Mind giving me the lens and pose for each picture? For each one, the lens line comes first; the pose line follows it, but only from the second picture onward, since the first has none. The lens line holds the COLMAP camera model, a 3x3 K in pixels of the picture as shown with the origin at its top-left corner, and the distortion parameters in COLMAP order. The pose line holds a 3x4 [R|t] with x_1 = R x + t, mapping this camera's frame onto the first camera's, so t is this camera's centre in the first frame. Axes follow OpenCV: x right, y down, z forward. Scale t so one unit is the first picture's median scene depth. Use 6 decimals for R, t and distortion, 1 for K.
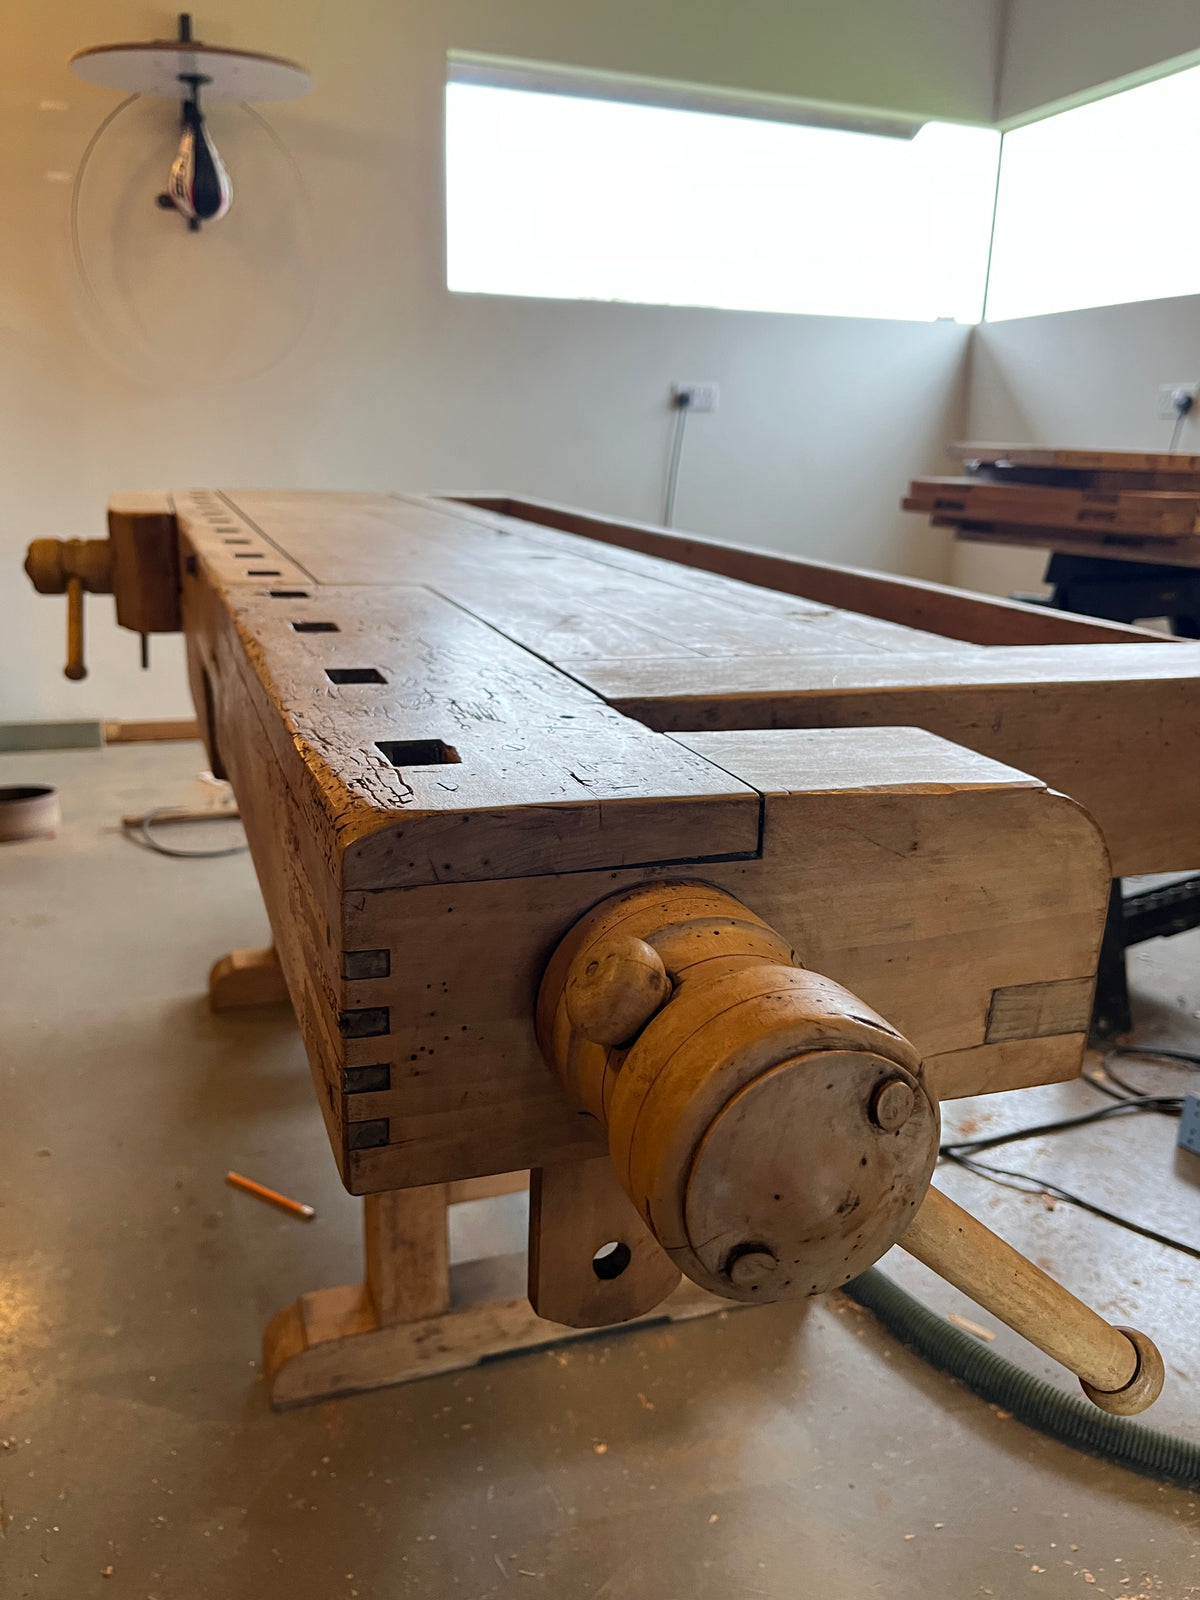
lens RADIAL K [[1237.6, 0, 600.3], [0, 1237.6, 807.7], [0, 0, 1]] dist [0.064636, -0.116368]
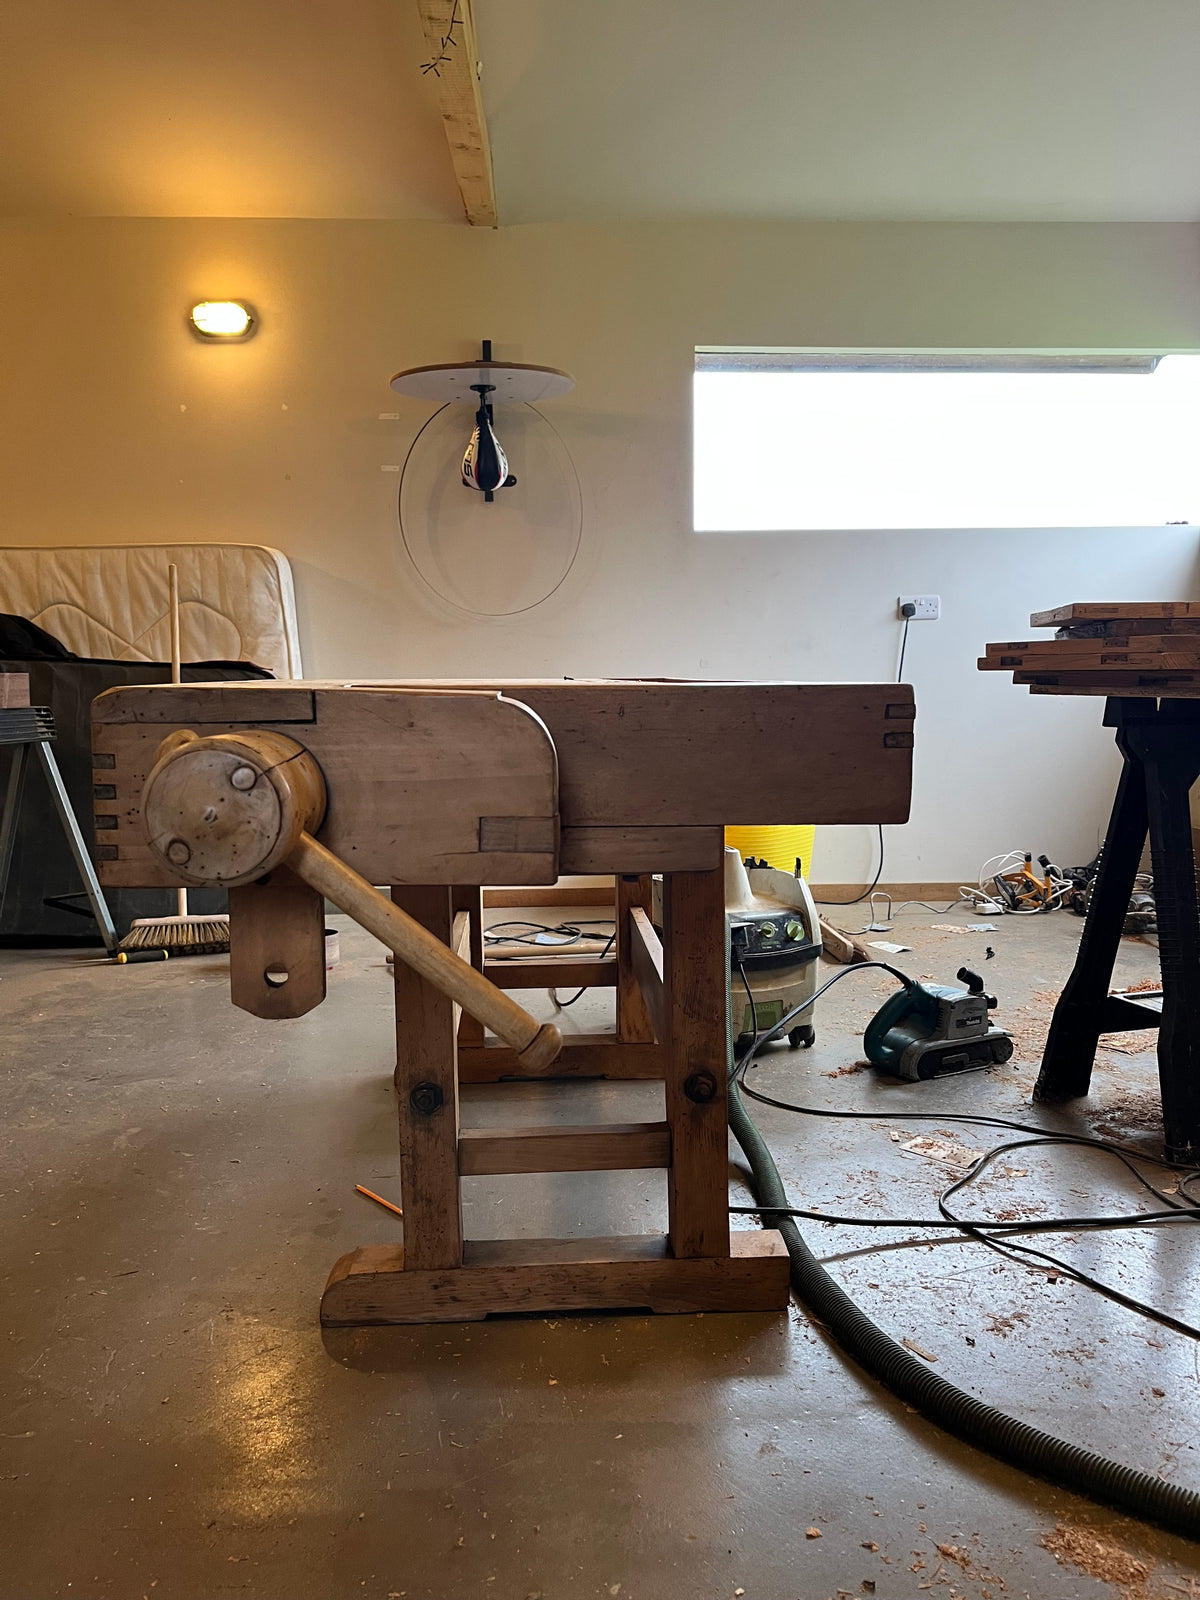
lens RADIAL K [[1222.6, 0, 600.0], [0, 1222.6, 800.0], [0, 0, 1]] dist [0.042270, -0.061369]
pose [[0.958542, -0.009916, -0.284779, 0.371867], [-0.044910, 0.981647, -0.185344, 0.166442], [0.281390, 0.190450, 0.940504, -0.214020]]
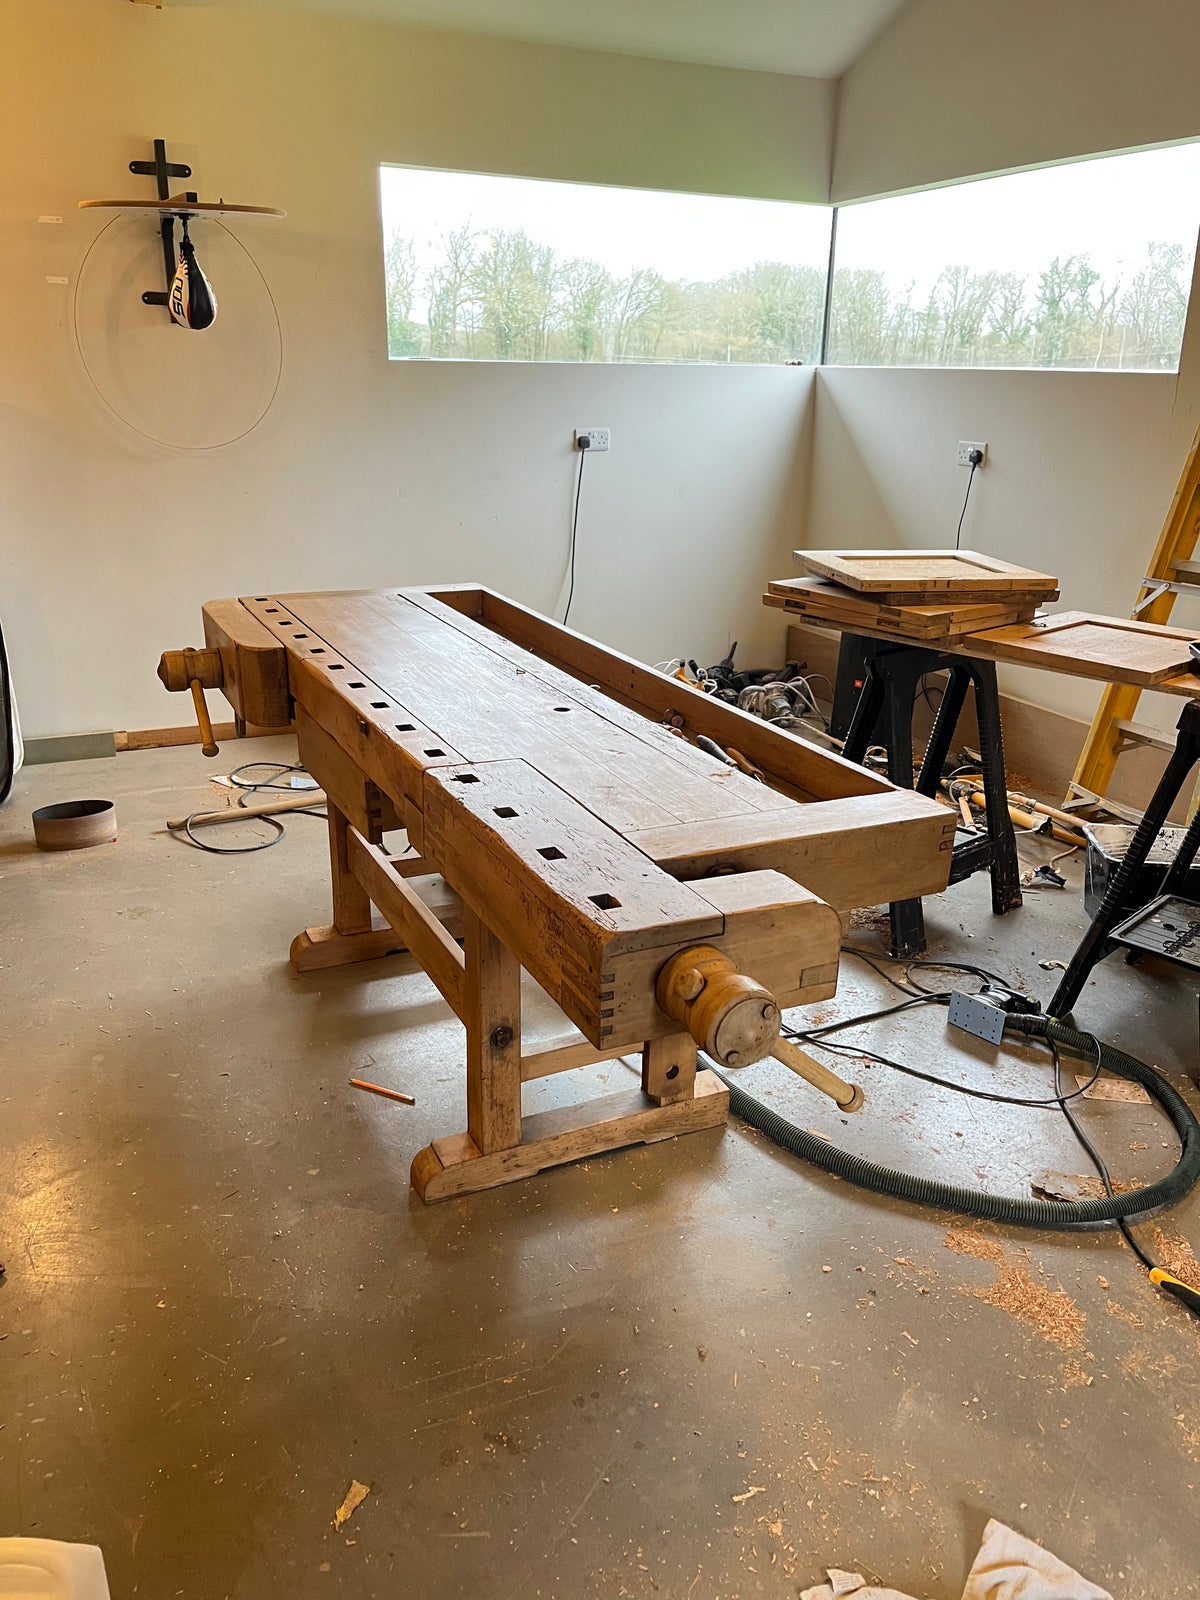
lens RADIAL K [[1218.2, 0, 600.5], [0, 1218.2, 806.0], [0, 0, 1]] dist [0.043777, -0.067296]
pose [[0.994394, -0.045596, 0.095400, -0.152336], [0.039760, 0.997271, 0.062204, -0.162271], [-0.097976, -0.058062, 0.993494, -0.662337]]
